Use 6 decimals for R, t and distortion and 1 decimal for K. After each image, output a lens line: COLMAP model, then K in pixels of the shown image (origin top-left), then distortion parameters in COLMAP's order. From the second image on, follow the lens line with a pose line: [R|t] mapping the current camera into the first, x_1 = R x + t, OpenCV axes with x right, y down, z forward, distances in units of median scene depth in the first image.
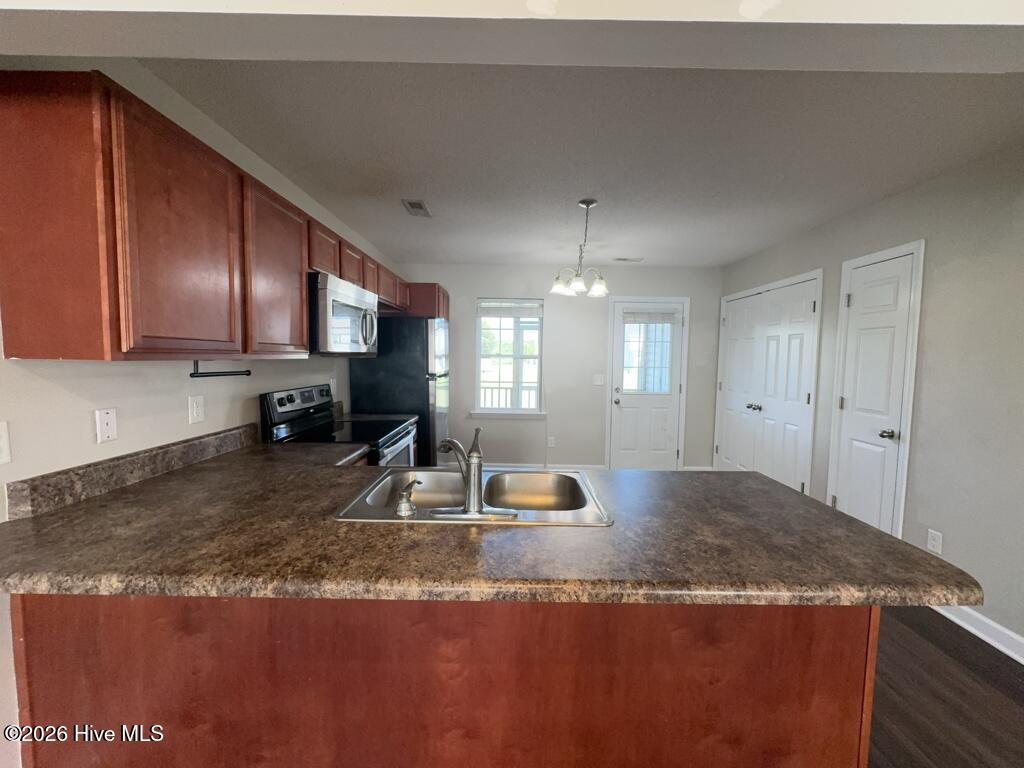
lens RADIAL K [[407.1, 0, 512.0], [0, 407.1, 384.0], [0, 0, 1]] dist [-0.022241, -0.000030]
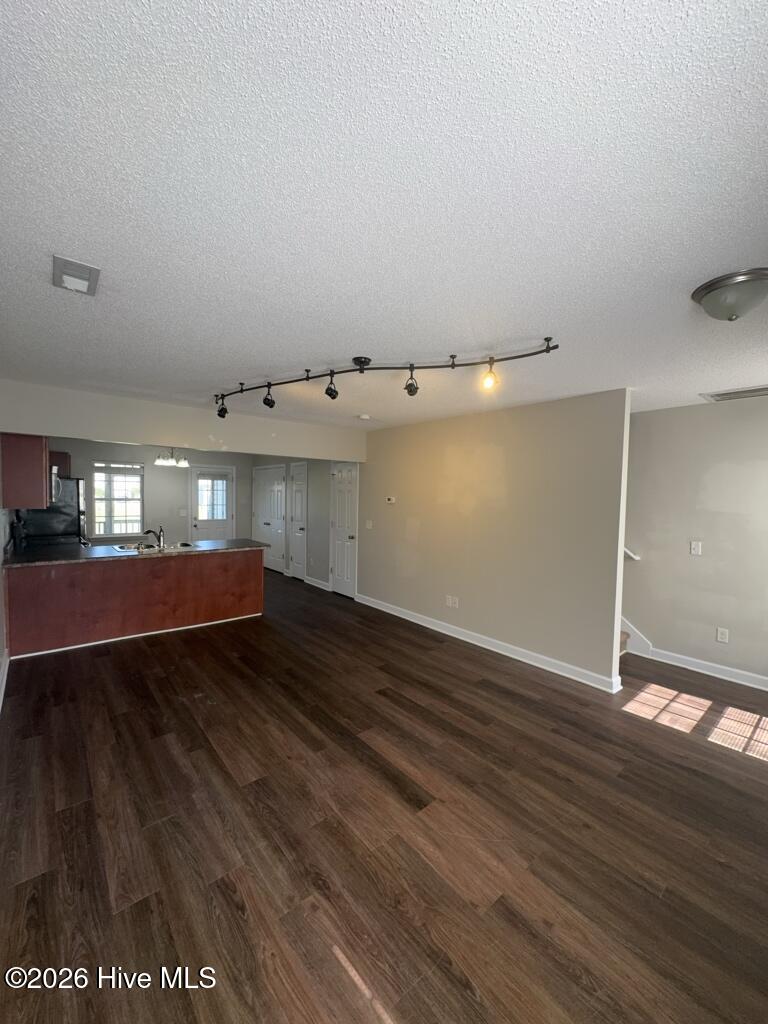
lens RADIAL K [[410.0, 0, 384.0], [0, 410.0, 512.0], [0, 0, 1]] dist [0.000741, 0.000043]
pose [[0.763640, -0.027522, 0.645056, -0.401848], [0.036117, 0.999348, -0.000118, 0.025974], [-0.644632, 0.023387, 0.764136, -1.351481]]
